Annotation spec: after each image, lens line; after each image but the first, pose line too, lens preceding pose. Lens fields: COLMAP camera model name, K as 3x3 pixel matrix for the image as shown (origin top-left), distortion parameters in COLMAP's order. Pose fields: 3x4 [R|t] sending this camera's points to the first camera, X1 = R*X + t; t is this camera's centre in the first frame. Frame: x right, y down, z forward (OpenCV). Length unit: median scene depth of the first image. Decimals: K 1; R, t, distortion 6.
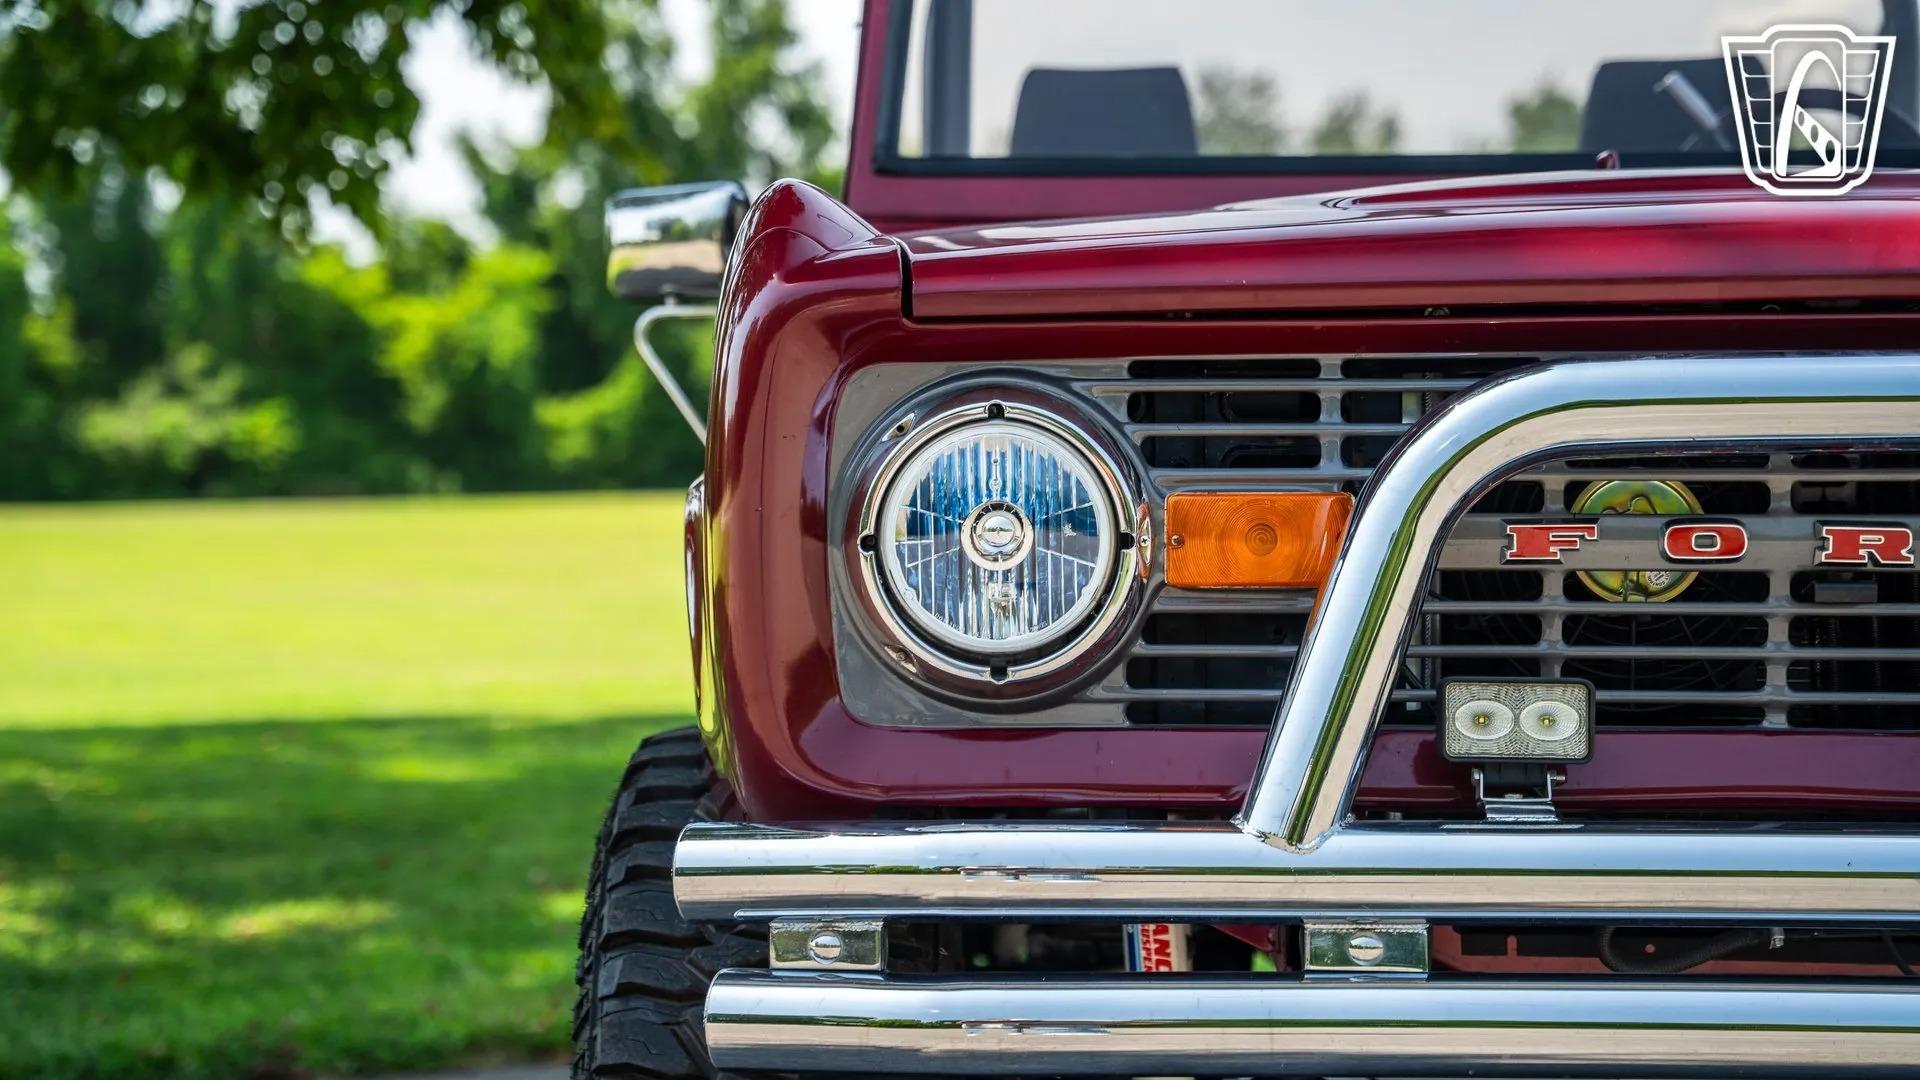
lens RADIAL K [[3629.9, 0, 960.0], [0, 3629.9, 540.0], [0, 0, 1]] dist [0.273637, 0.177384]
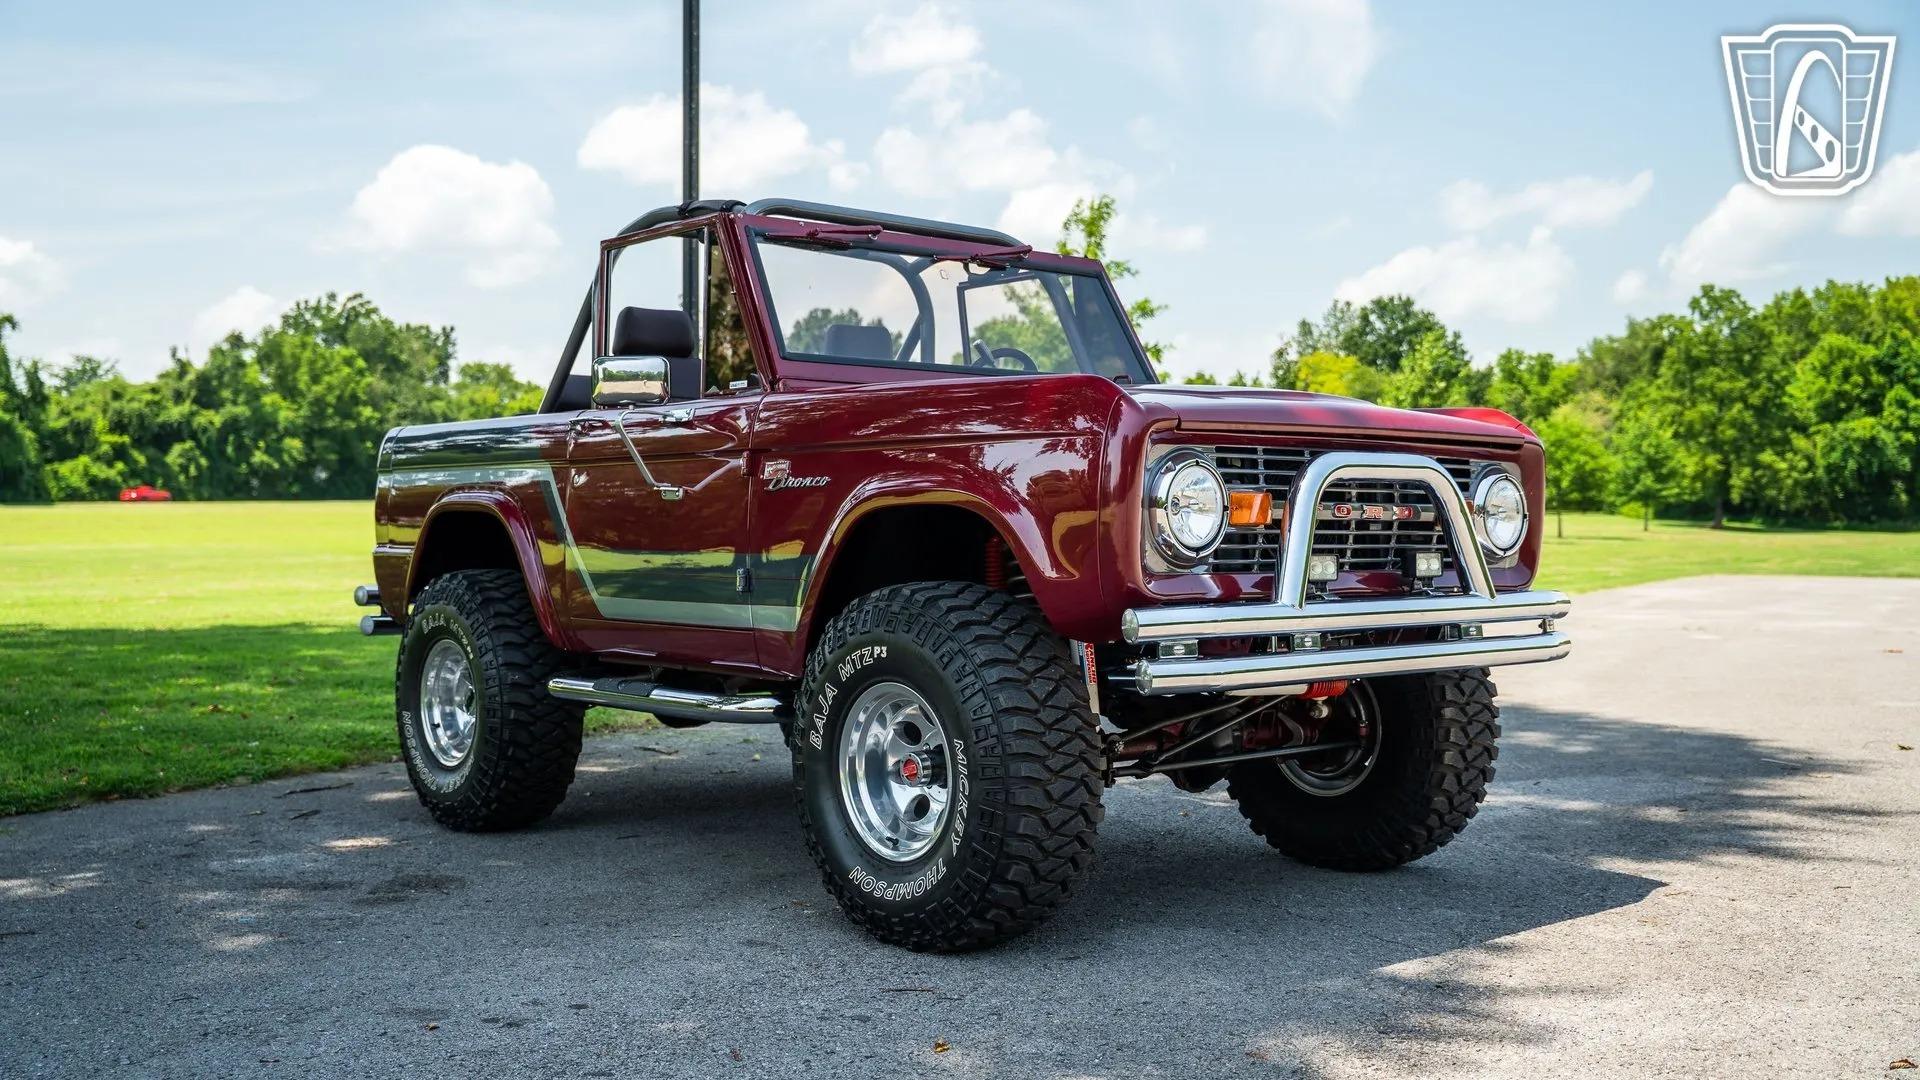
lens RADIAL K [[1908.8, 0, 960.0], [0, 1908.8, 540.0], [0, 0, 1]] dist [-0.065352, 0.209707]
pose [[0.742454, -0.000181, 0.669897, -1.124075], [-0.001381, 0.999997, 0.001800, 0.022870], [-0.669896, -0.002261, 0.742452, 0.012183]]
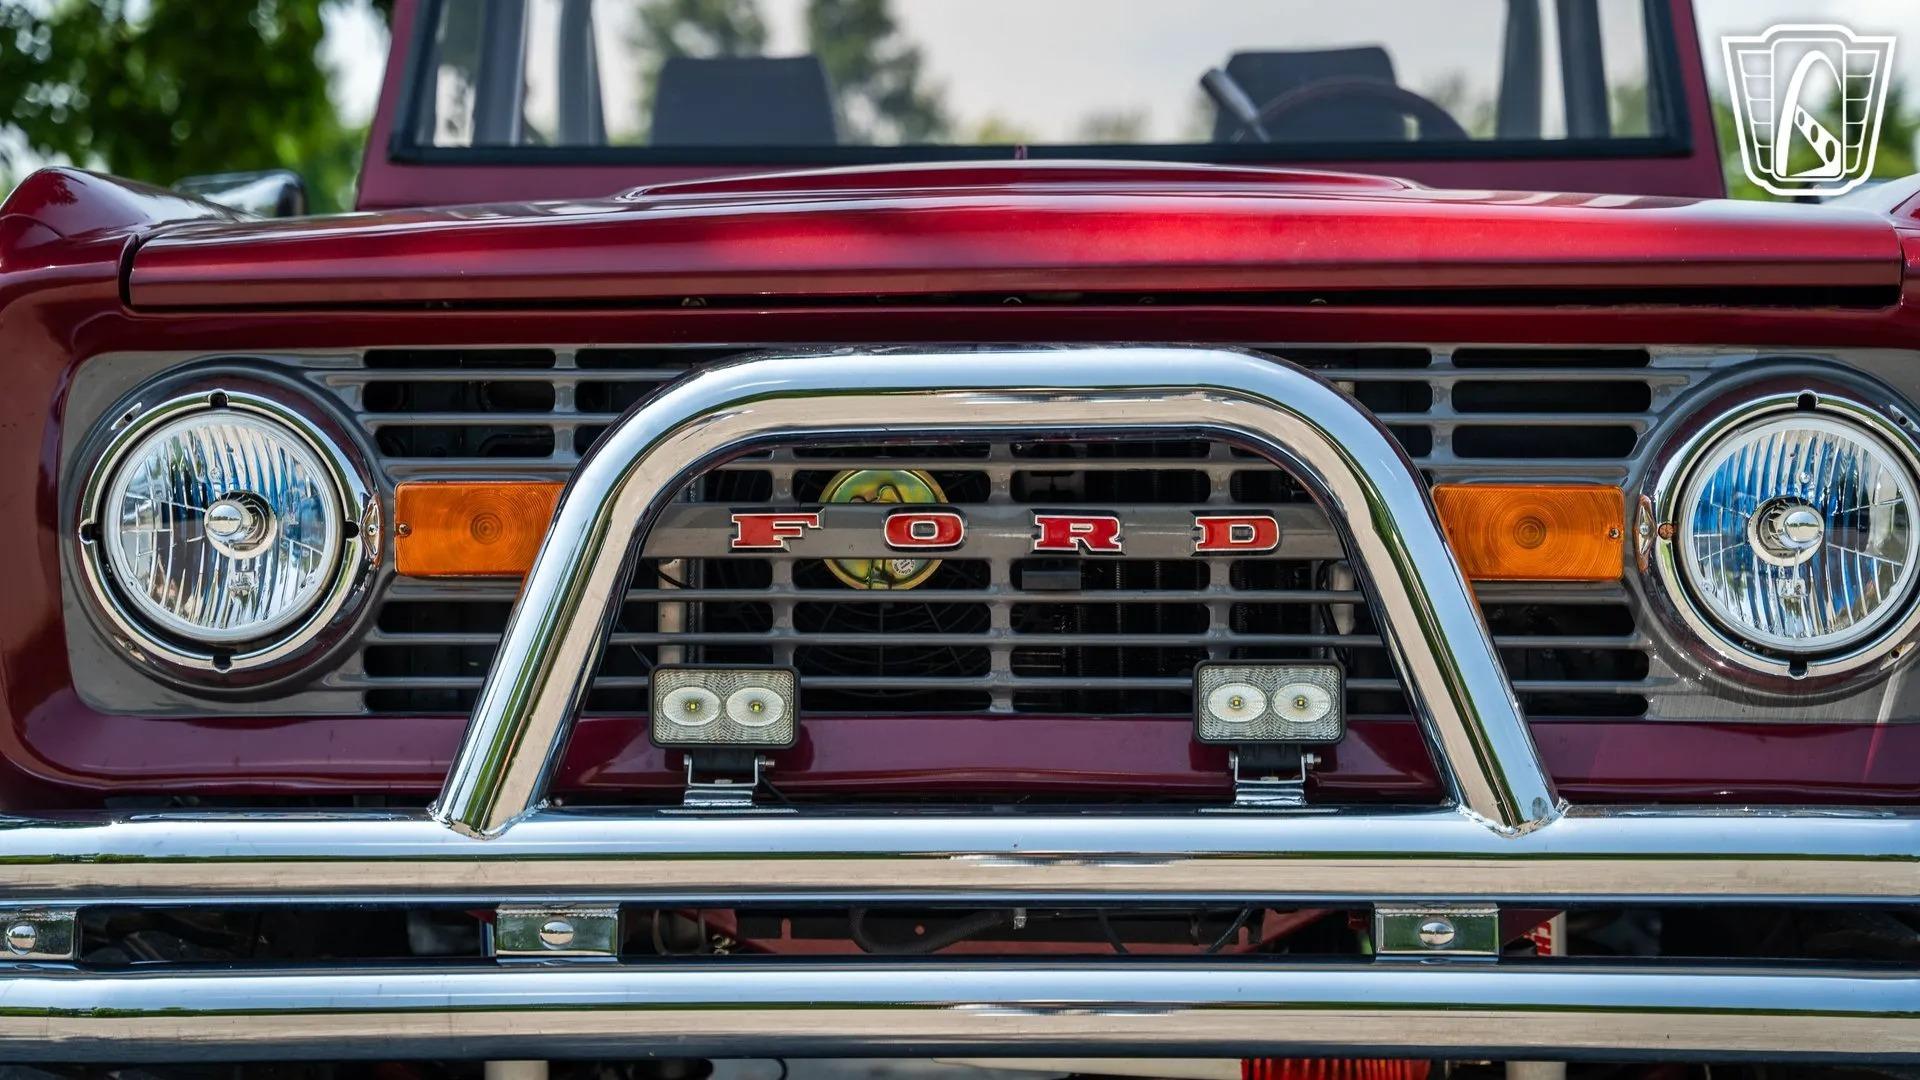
lens RADIAL K [[3629.9, 0, 960.0], [0, 3629.9, 540.0], [0, 0, 1]] dist [0.273637, 0.177384]
pose [[0.999408, -0.000674, -0.034388, 0.246487], [0.000820, 0.999991, 0.004222, -0.001030], [0.034385, -0.004248, 0.999400, -0.004806]]
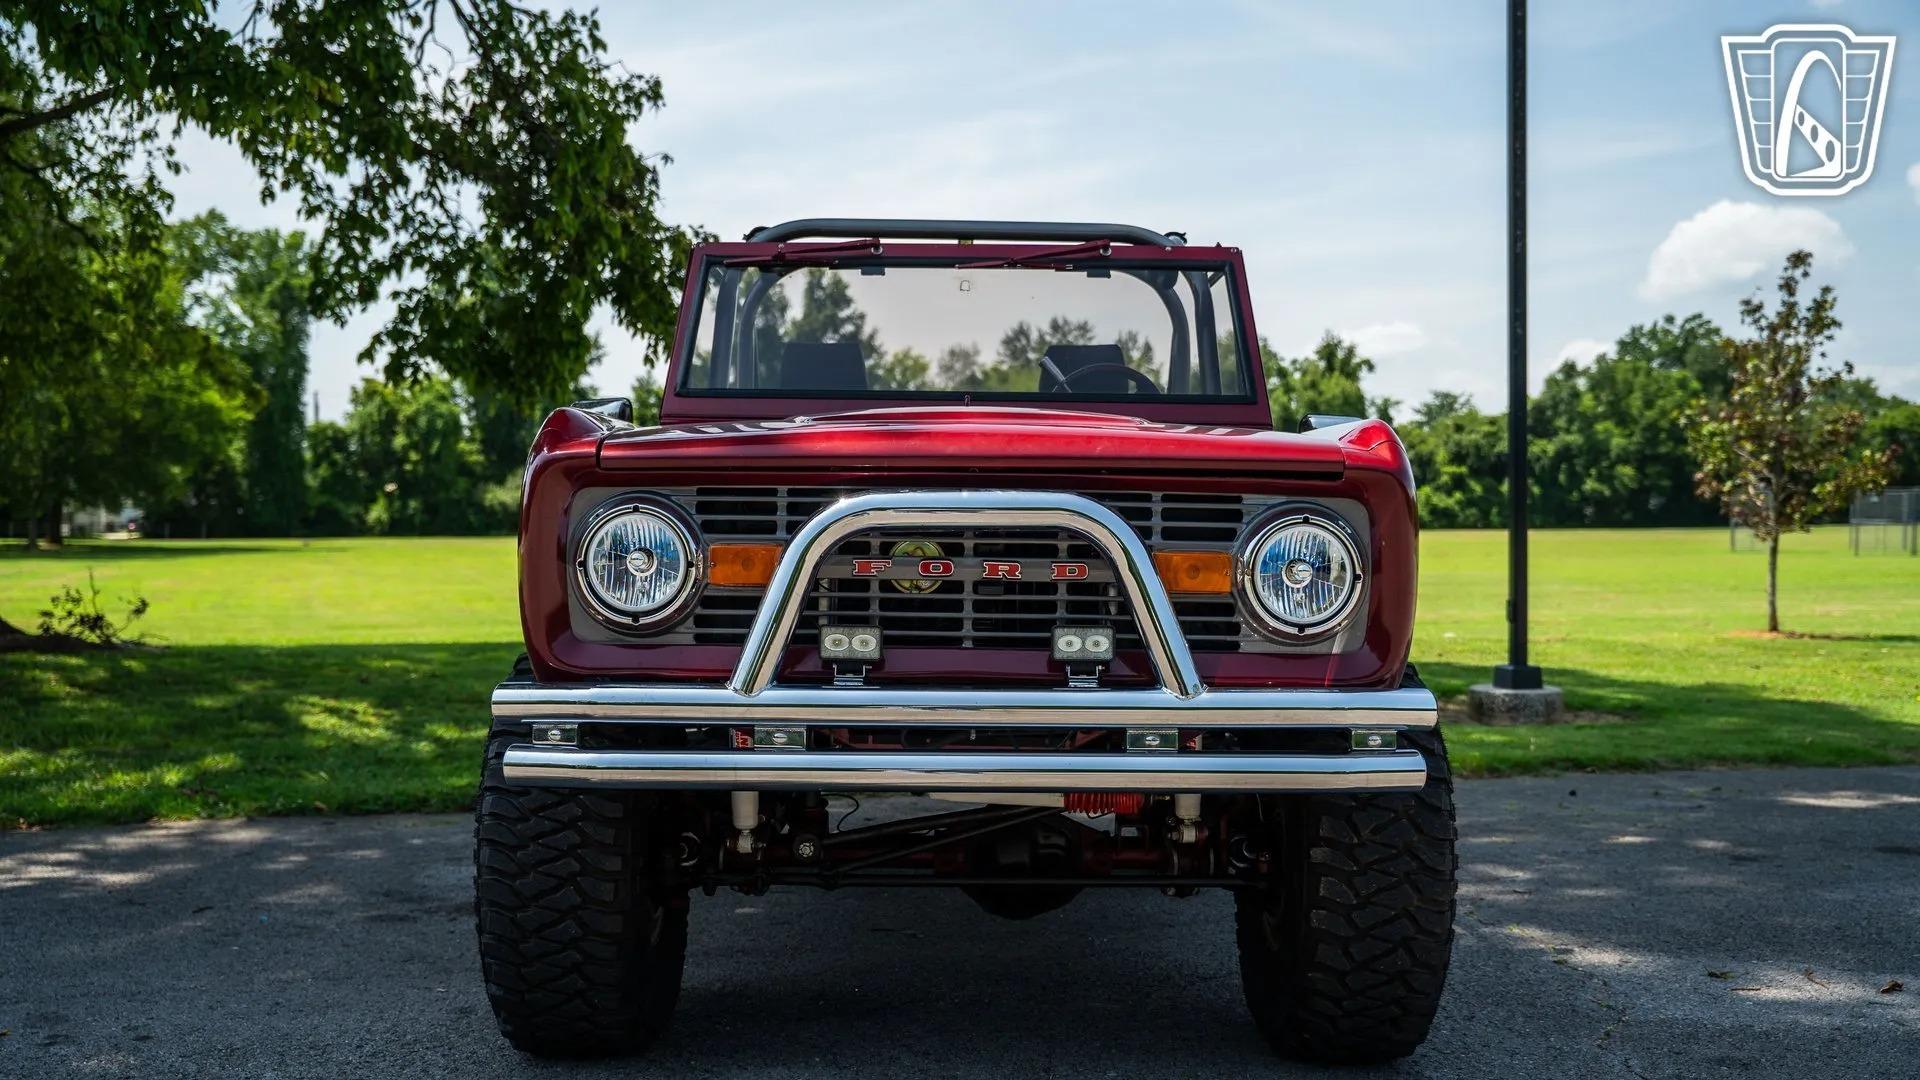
lens RADIAL K [[1908.8, 0, 960.0], [0, 1908.8, 540.0], [0, 0, 1]] dist [-0.065352, 0.209707]
pose [[0.999852, 0.012488, 0.011830, 0.202786], [-0.012410, 0.999901, -0.006650, -0.009598], [-0.011912, 0.006502, 0.999908, -0.230574]]
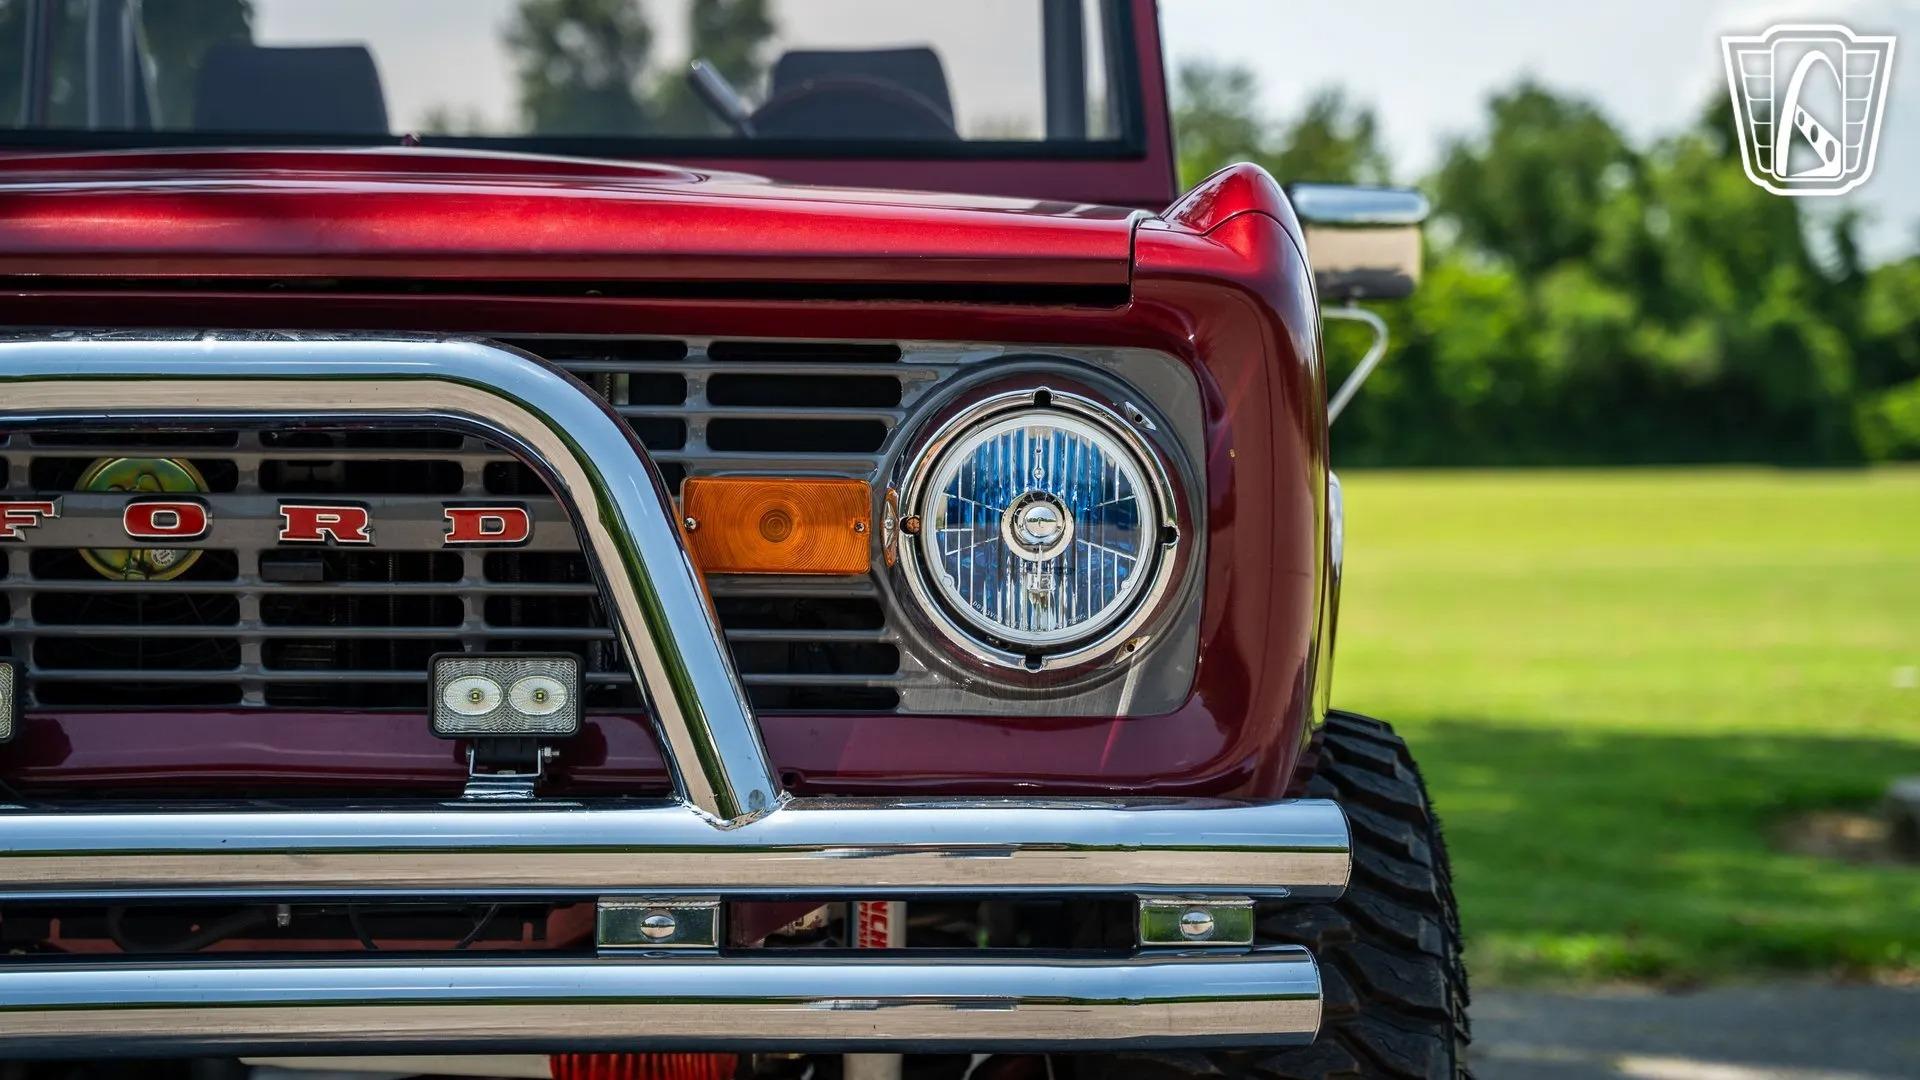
lens RADIAL K [[3629.9, 0, 960.0], [0, 3629.9, 540.0], [0, 0, 1]] dist [0.273637, 0.177384]
pose [[0.999950, 0.005148, -0.008582, 0.425237], [-0.005099, 0.999971, 0.005705, -0.000805], [0.008611, -0.005661, 0.999947, 0.004577]]
